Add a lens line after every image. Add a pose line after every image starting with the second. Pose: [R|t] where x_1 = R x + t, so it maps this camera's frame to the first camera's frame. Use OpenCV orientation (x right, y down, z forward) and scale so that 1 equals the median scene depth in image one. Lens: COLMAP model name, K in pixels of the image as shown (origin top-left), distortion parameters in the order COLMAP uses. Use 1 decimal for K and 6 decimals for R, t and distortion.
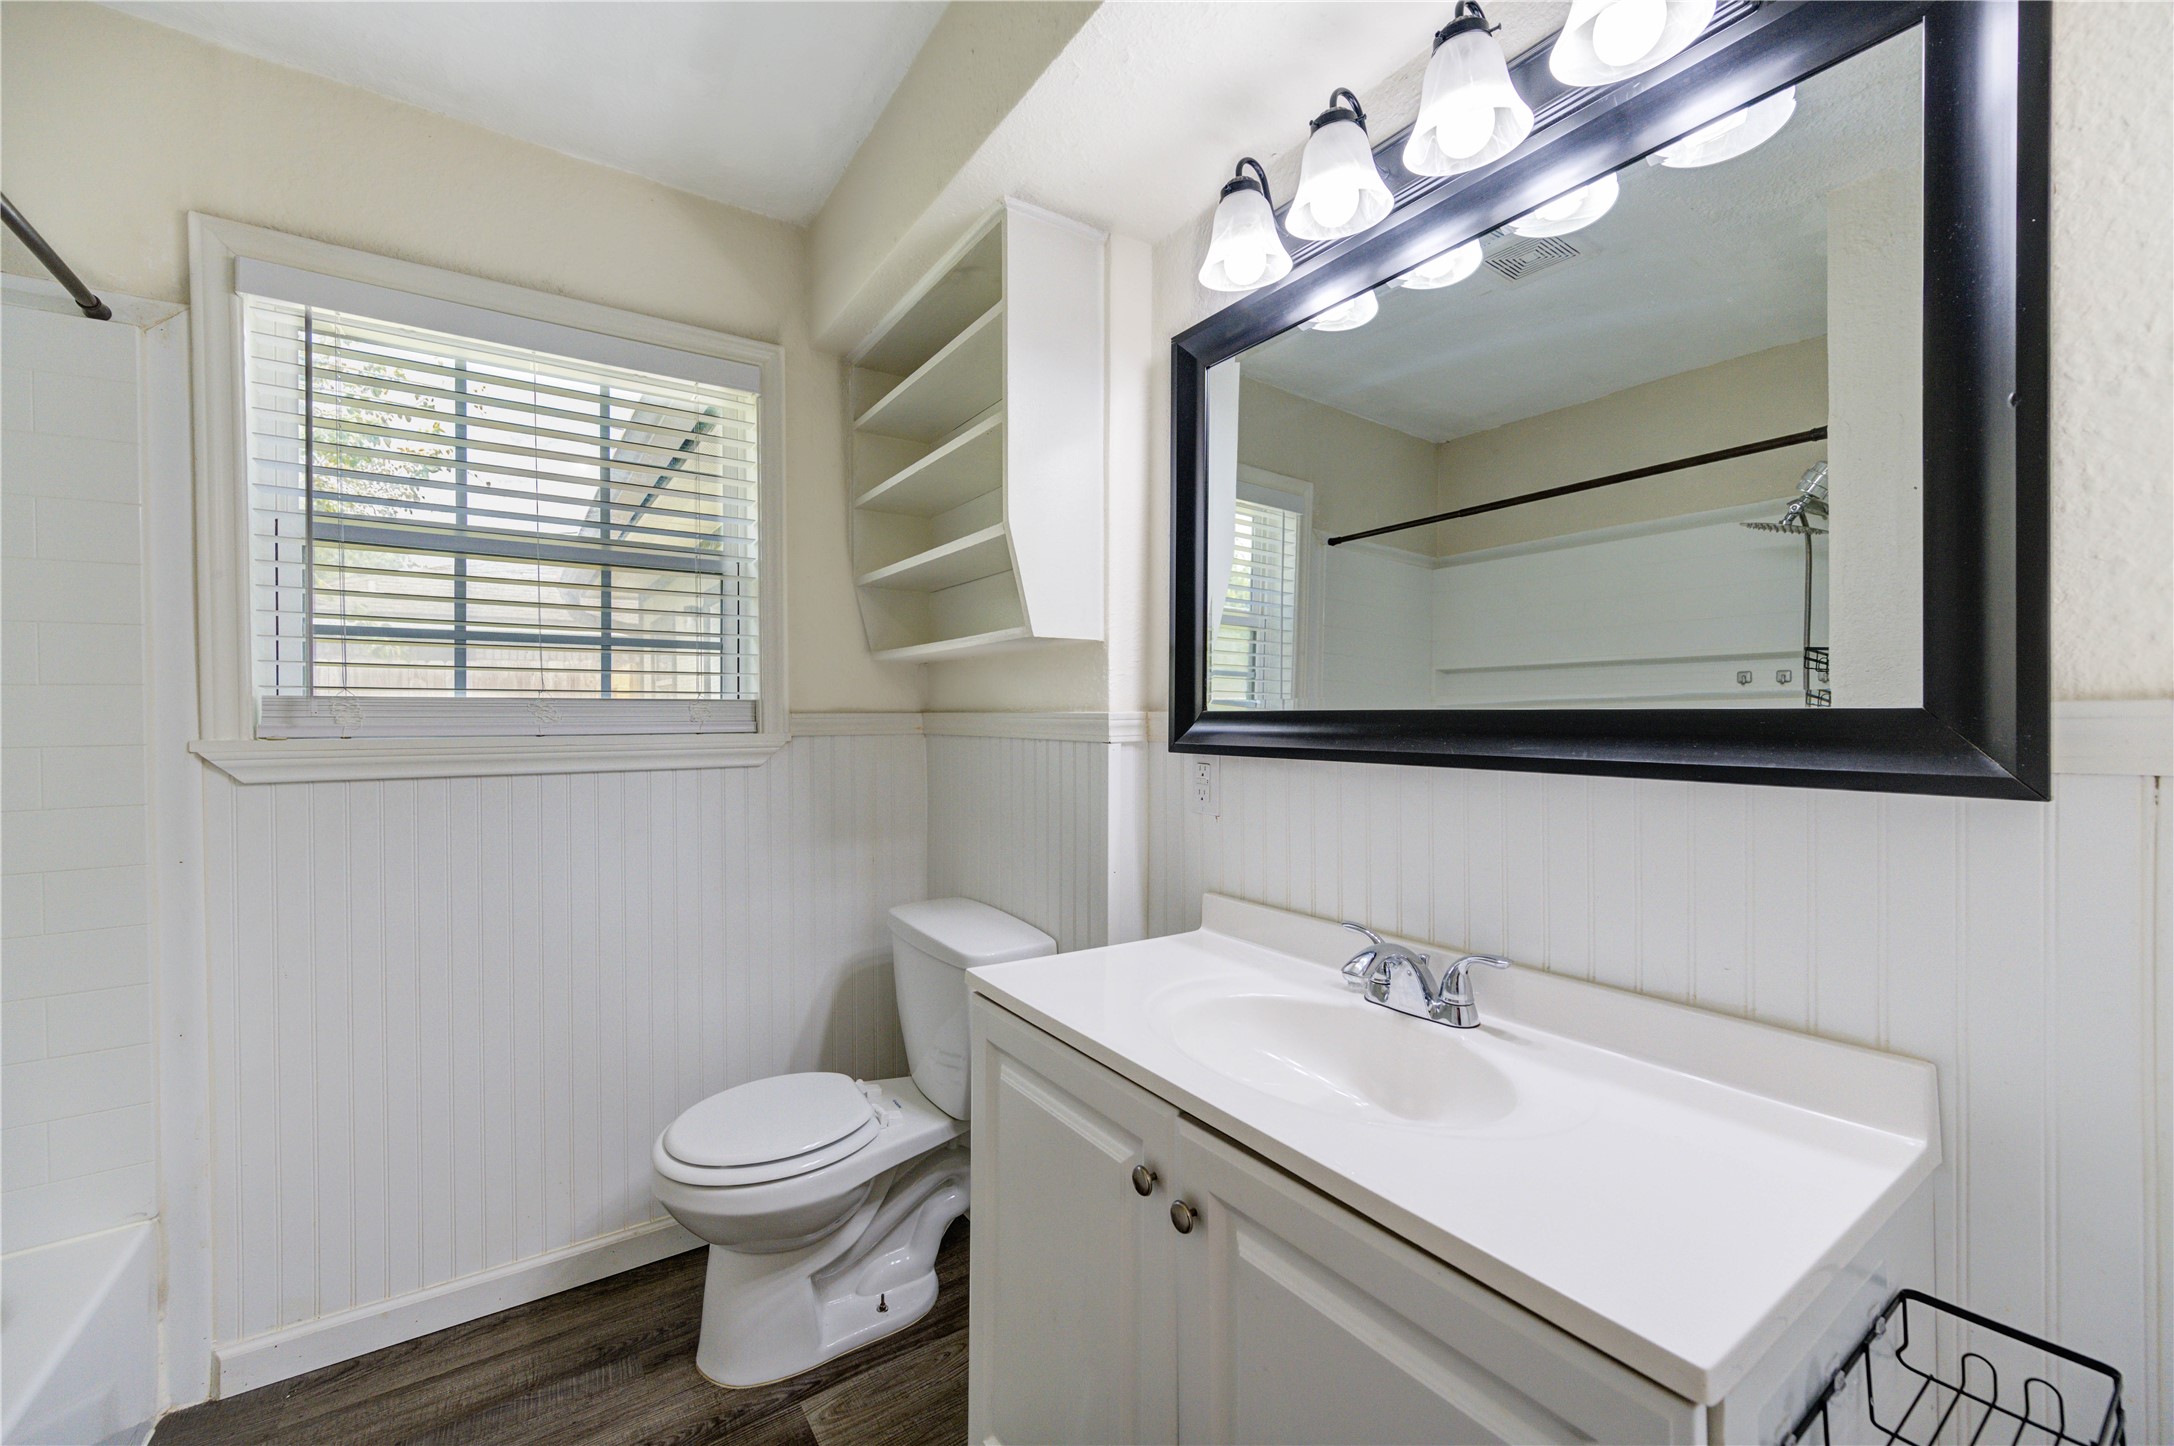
lens RADIAL K [[890.6, 0, 1148.8], [0, 890.6, 718.4], [0, 0, 1]] dist [-0.001257, -0.000391]
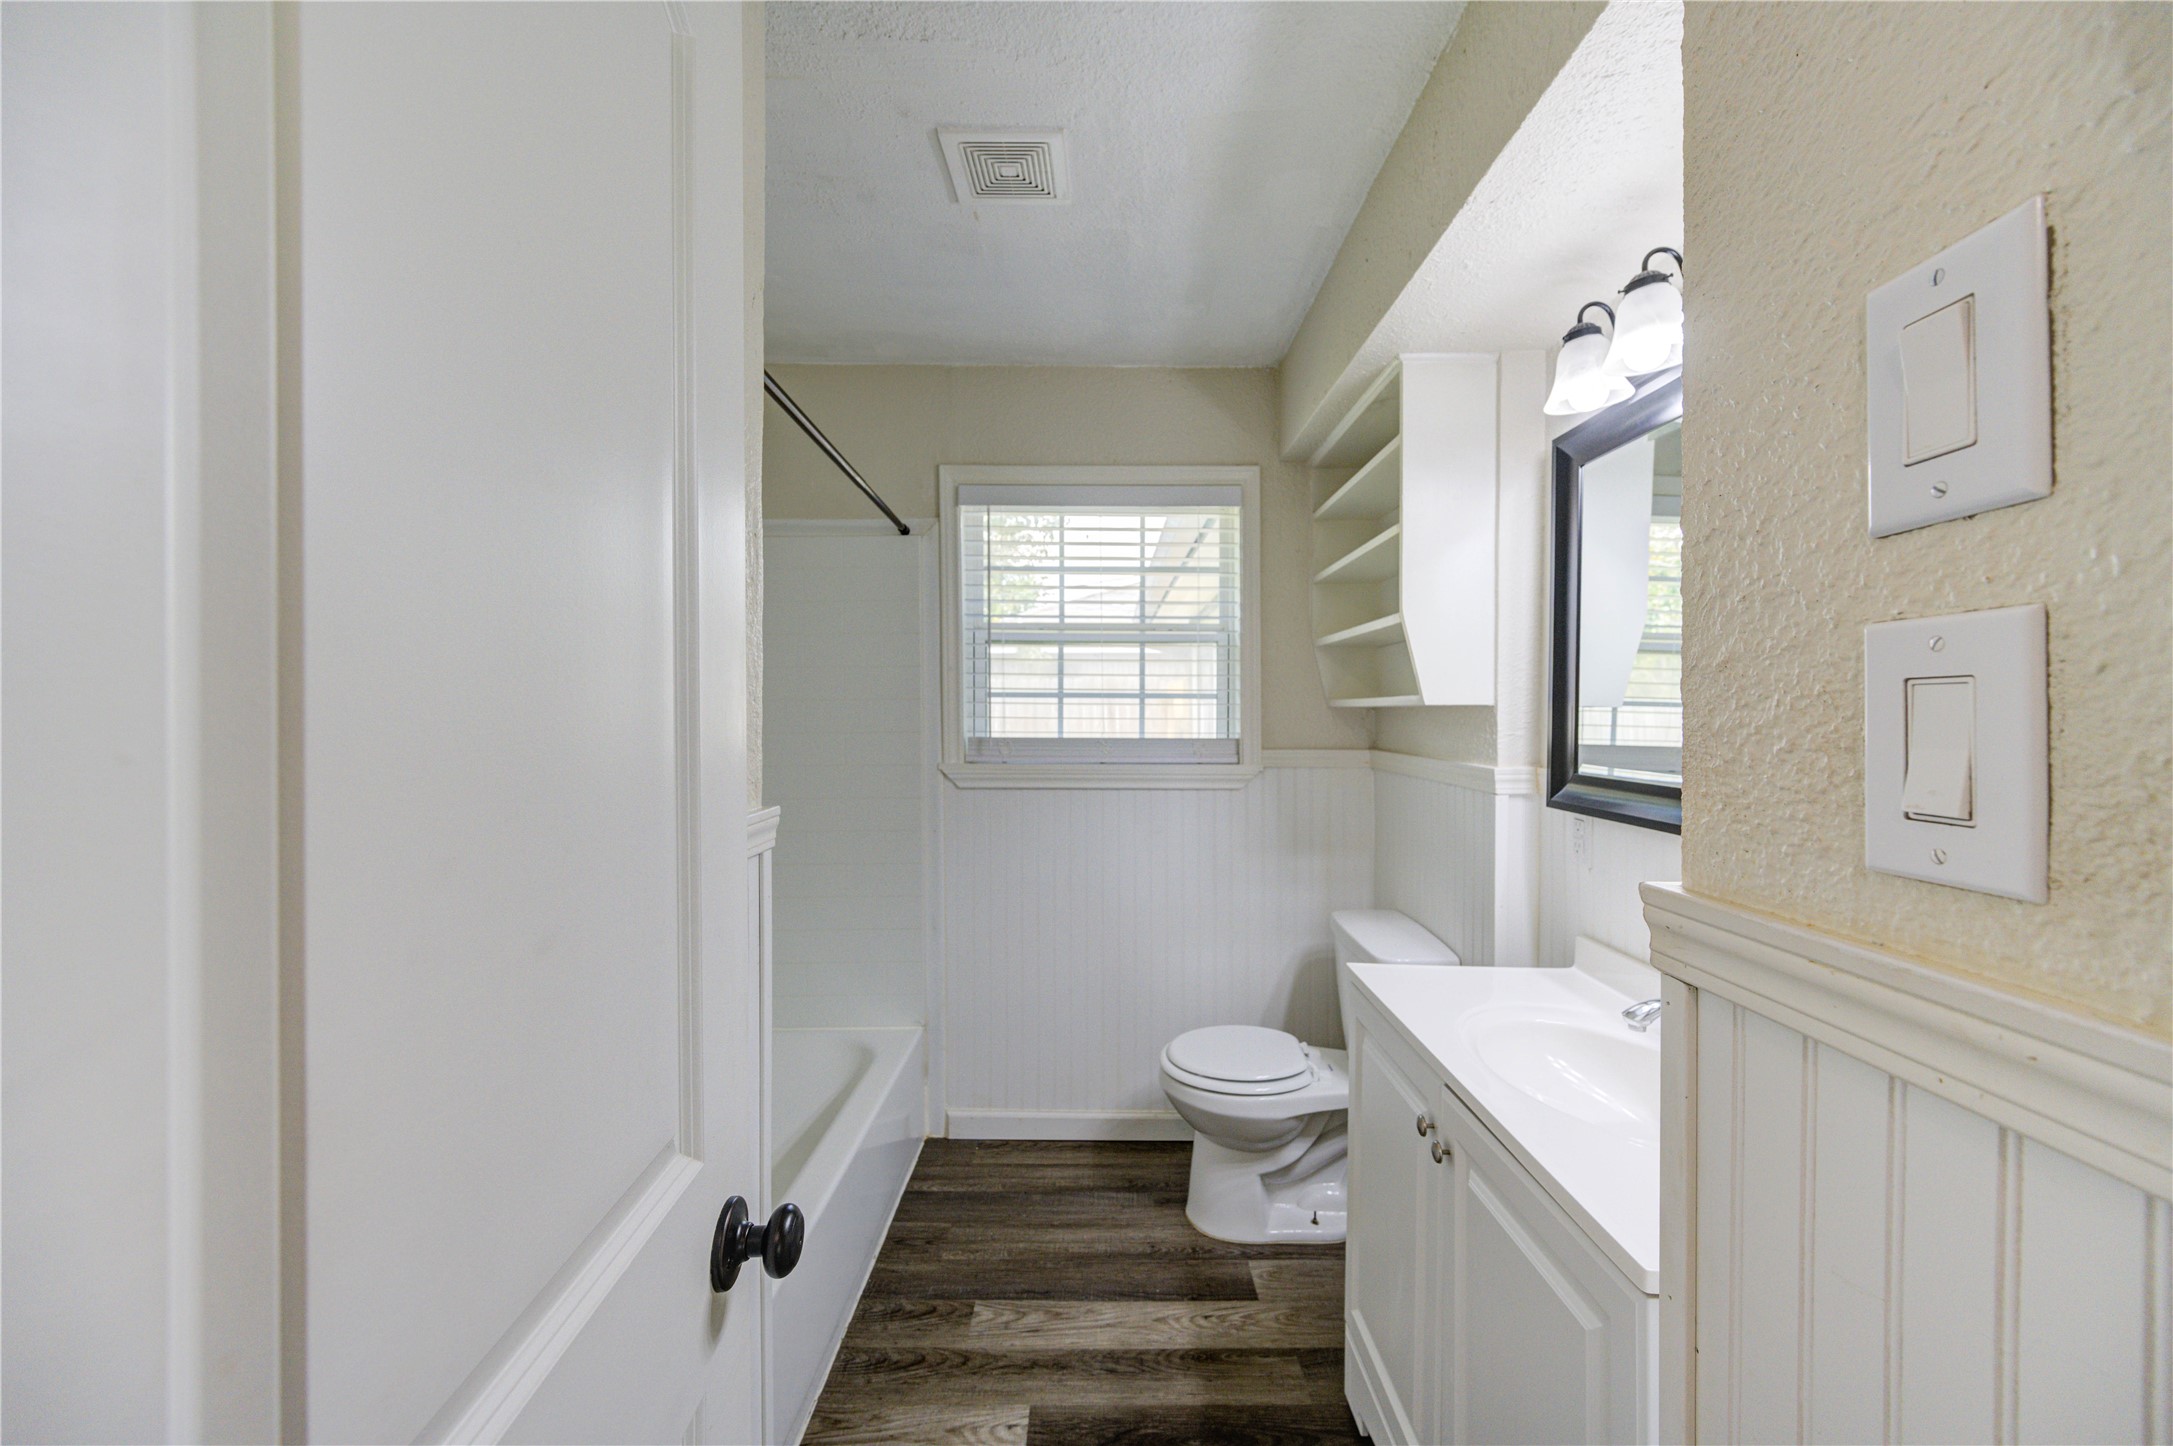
lens RADIAL K [[921.5, 0, 1085.8], [0, 921.5, 723.3], [0, 0, 1]] dist [-0.000236, -0.000125]
pose [[0.797356, 0.013695, -0.603354, 0.246740], [-0.006329, 0.999877, 0.014331, -0.077207], [0.603476, -0.007608, 0.797345, -0.270813]]
